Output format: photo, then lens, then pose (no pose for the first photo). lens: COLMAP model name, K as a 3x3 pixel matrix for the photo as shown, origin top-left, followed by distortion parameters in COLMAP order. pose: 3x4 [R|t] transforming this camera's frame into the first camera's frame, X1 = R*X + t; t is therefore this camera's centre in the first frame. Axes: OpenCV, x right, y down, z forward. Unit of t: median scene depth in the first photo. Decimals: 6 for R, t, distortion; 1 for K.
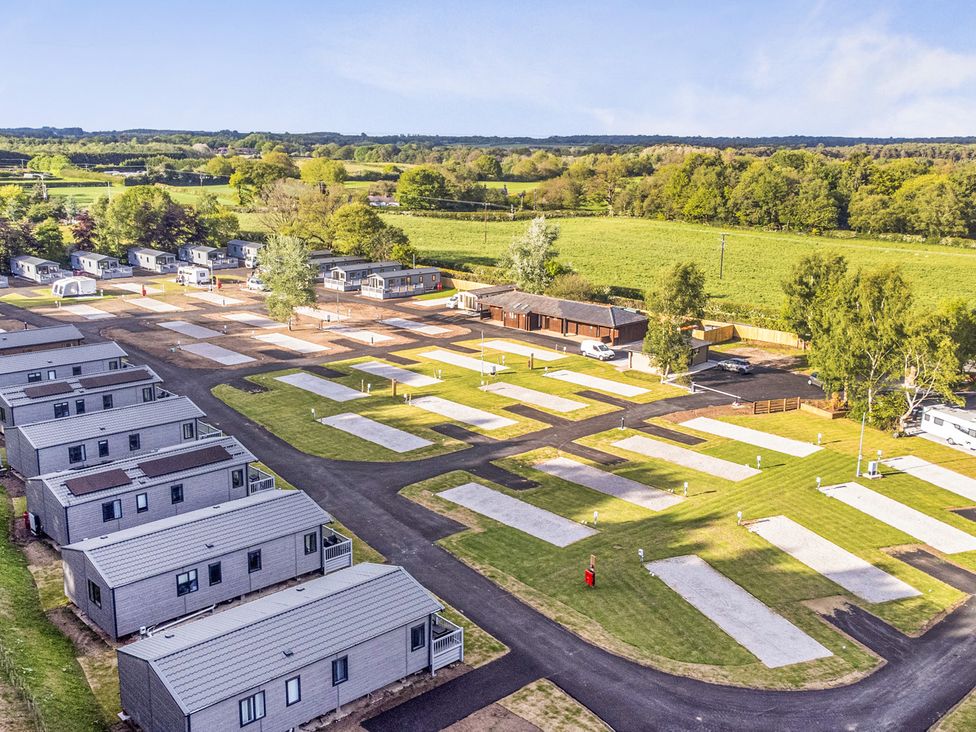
lens RADIAL K [[975.1, 0, 488.0], [0, 975.1, 366.0], [0, 0, 1]] dist [0.000489, -0.005807]
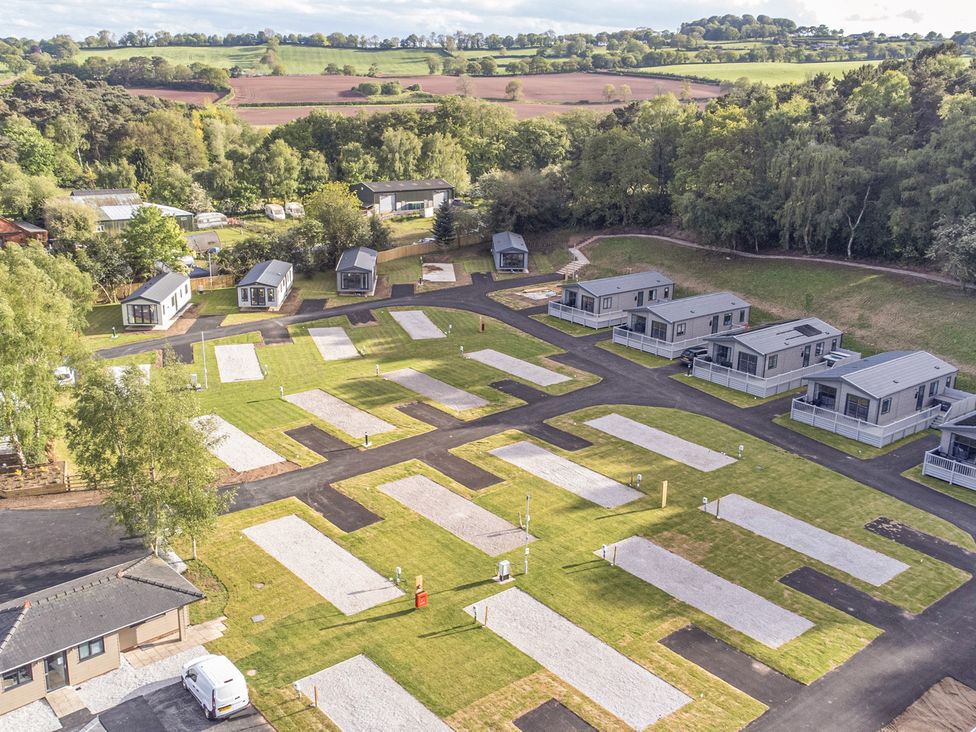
lens RADIAL K [[975.1, 0, 488.0], [0, 975.1, 366.0], [0, 0, 1]] dist [0.000489, -0.005807]
pose [[-0.997187, -0.041951, 0.062117, -0.020296], [-0.005149, 0.865091, 0.501588, -0.492364], [-0.074779, 0.499857, -0.862873, 1.974648]]
